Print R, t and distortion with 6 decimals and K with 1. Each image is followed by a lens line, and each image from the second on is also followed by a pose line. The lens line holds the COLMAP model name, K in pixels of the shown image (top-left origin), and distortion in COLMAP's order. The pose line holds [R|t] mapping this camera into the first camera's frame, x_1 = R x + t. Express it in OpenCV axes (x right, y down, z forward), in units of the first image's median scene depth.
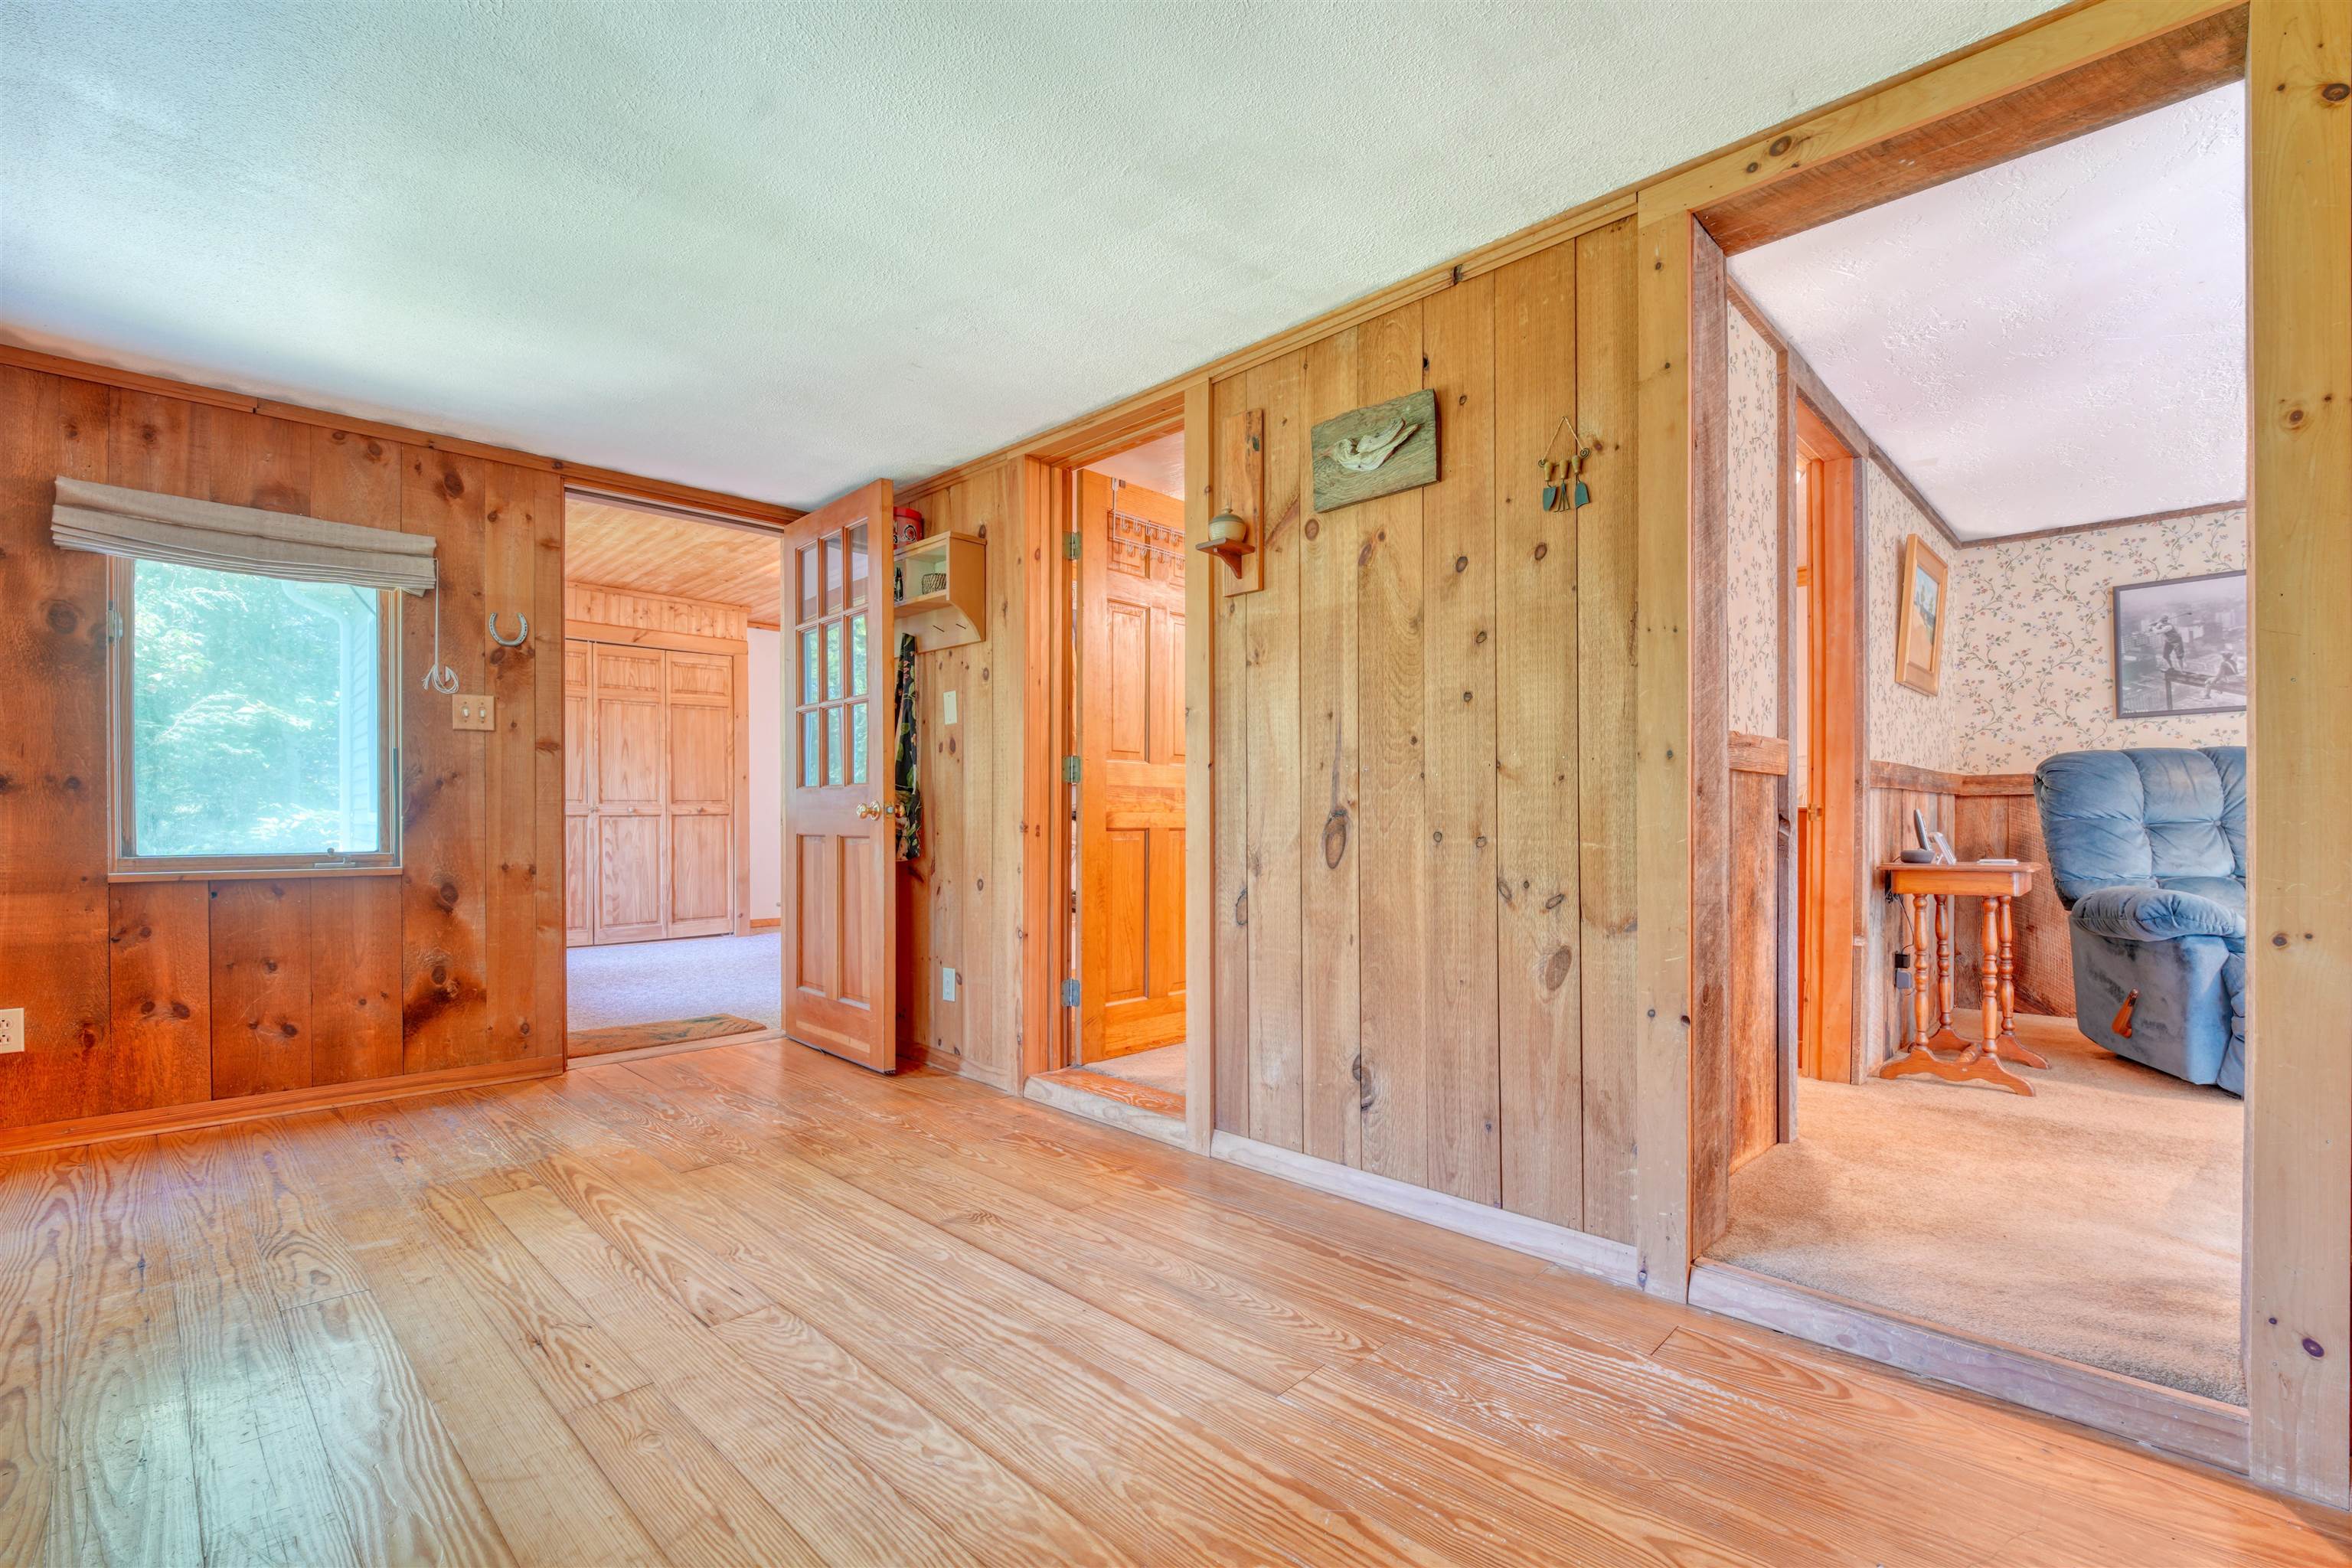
lens RADIAL K [[1019.5, 0, 1172.2], [0, 1019.5, 813.2], [0, 0, 1]] dist [0.029419, -0.031372]
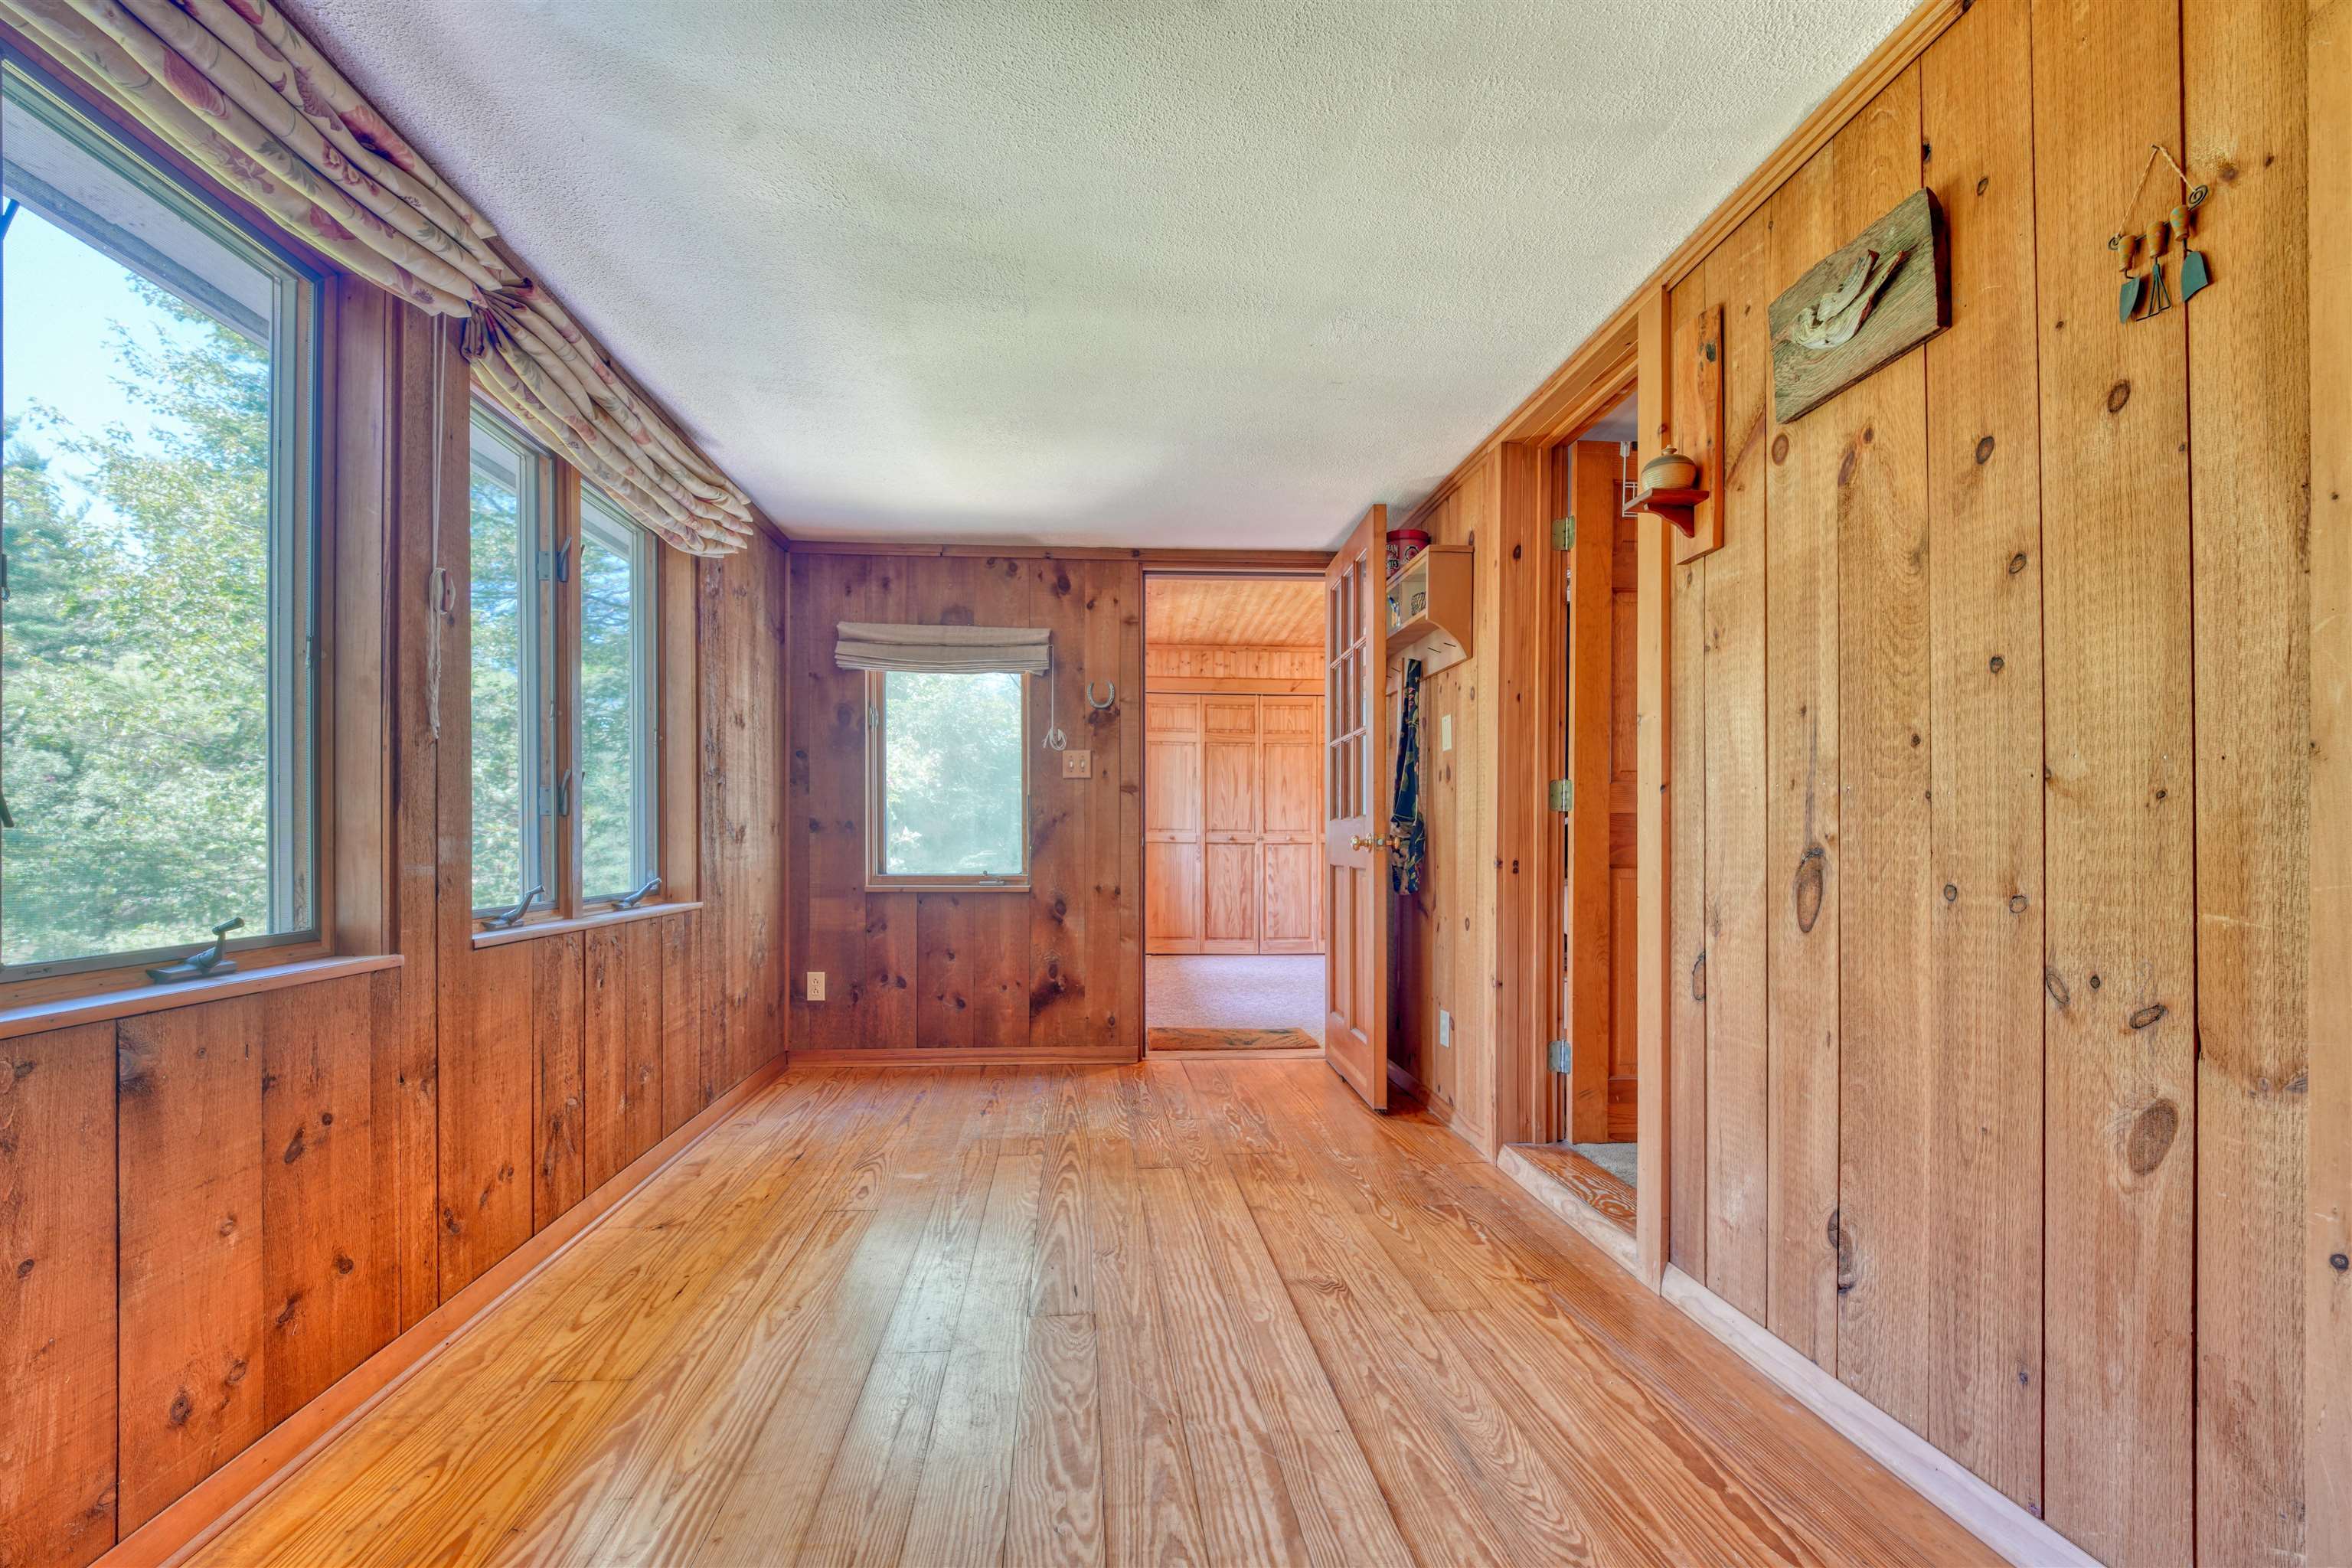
lens RADIAL K [[996.0, 0, 1173.3], [0, 996.0, 840.5], [0, 0, 1]] dist [0.000960, -0.012130]
pose [[0.760630, 0.000165, -0.649185, 0.267931], [0.001416, 0.999997, 0.001912, -0.009758], [0.649184, -0.002374, 0.760628, 0.209948]]
